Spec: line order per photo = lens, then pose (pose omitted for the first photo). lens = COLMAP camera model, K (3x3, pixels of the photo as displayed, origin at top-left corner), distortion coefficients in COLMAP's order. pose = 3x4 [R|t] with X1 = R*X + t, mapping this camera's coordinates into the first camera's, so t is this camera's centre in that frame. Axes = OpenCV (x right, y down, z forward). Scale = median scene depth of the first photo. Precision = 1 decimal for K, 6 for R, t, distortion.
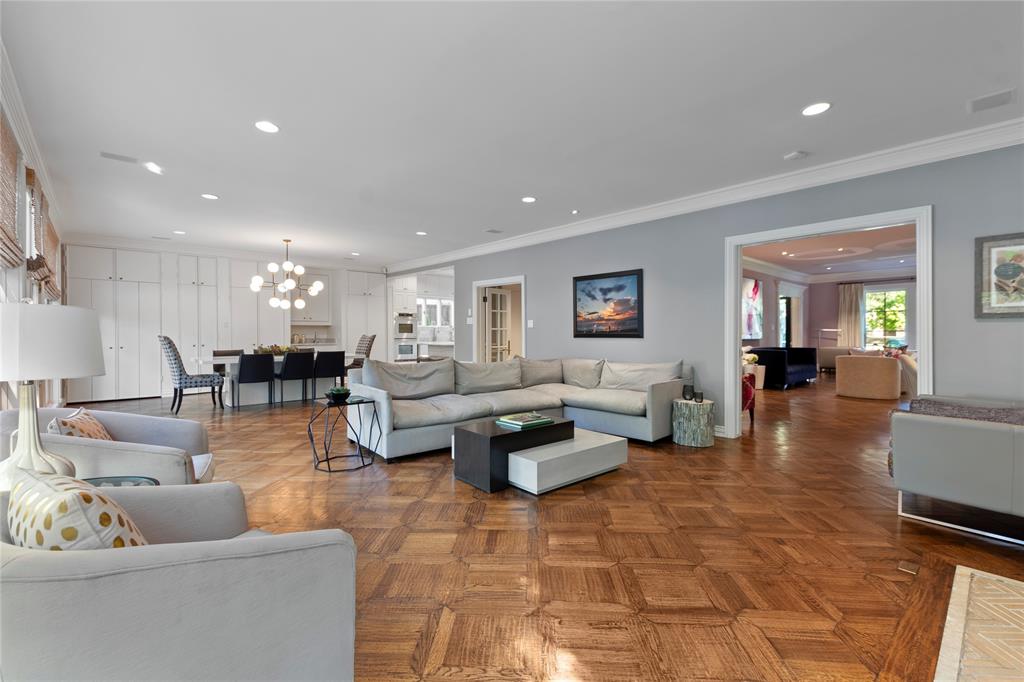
lens RADIAL K [[448.5, 0, 509.7], [0, 448.5, 334.4], [0, 0, 1]] dist [0.003174, -0.000770]
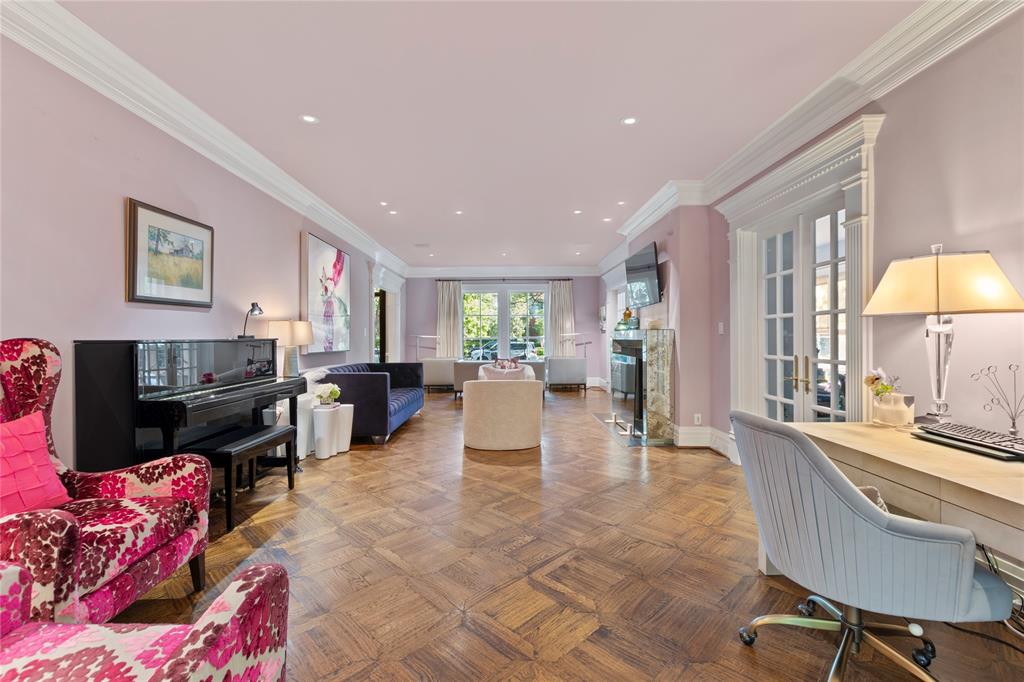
lens RADIAL K [[448.5, 0, 508.6], [0, 448.5, 336.8], [0, 0, 1]] dist [0.003174, -0.000770]
pose [[0.660752, 0.006994, 0.750572, 0.247364], [0.000742, 0.999950, -0.009971, -0.002355], [-0.750604, 0.007145, 0.660714, 0.432874]]
